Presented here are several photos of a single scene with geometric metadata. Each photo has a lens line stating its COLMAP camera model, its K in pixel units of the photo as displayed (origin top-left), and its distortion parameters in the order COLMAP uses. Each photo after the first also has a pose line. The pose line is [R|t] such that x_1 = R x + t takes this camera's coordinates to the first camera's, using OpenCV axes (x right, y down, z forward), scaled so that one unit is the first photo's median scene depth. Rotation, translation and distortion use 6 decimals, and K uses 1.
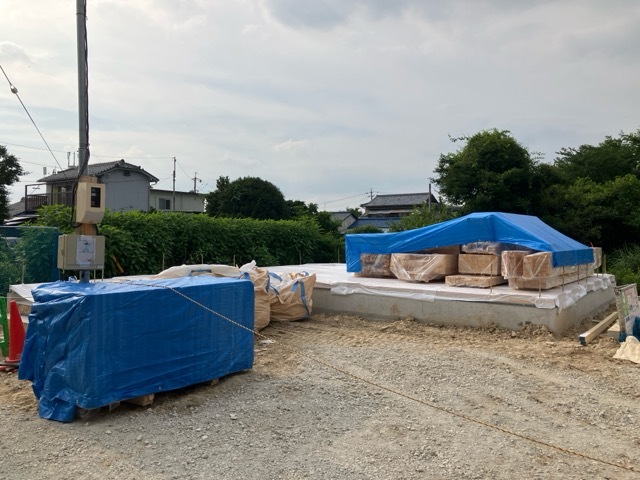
lens RADIAL K [[530.1, 0, 319.7], [0, 530.1, 239.6], [0, 0, 1]] dist [0.011357, -0.002828]
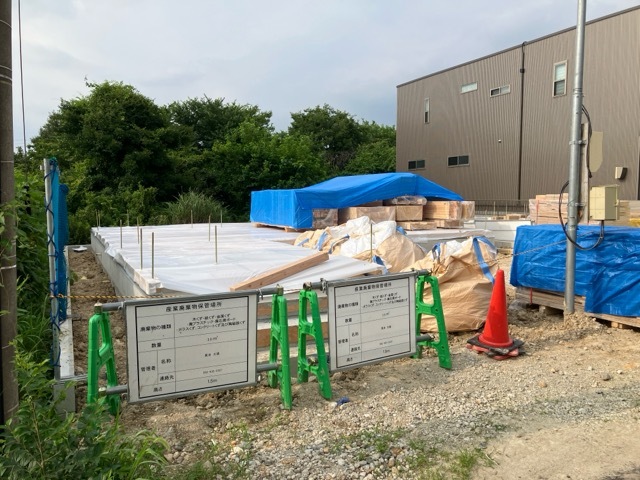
lens RADIAL K [[530.1, 0, 319.1], [0, 530.1, 238.5], [0, 0, 1]] dist [0.011357, -0.002828]
pose [[0.462978, -0.079986, 0.882754, -0.846755], [0.014260, 0.996463, 0.082810, -0.002066], [-0.886255, -0.025751, 0.462481, 0.522376]]
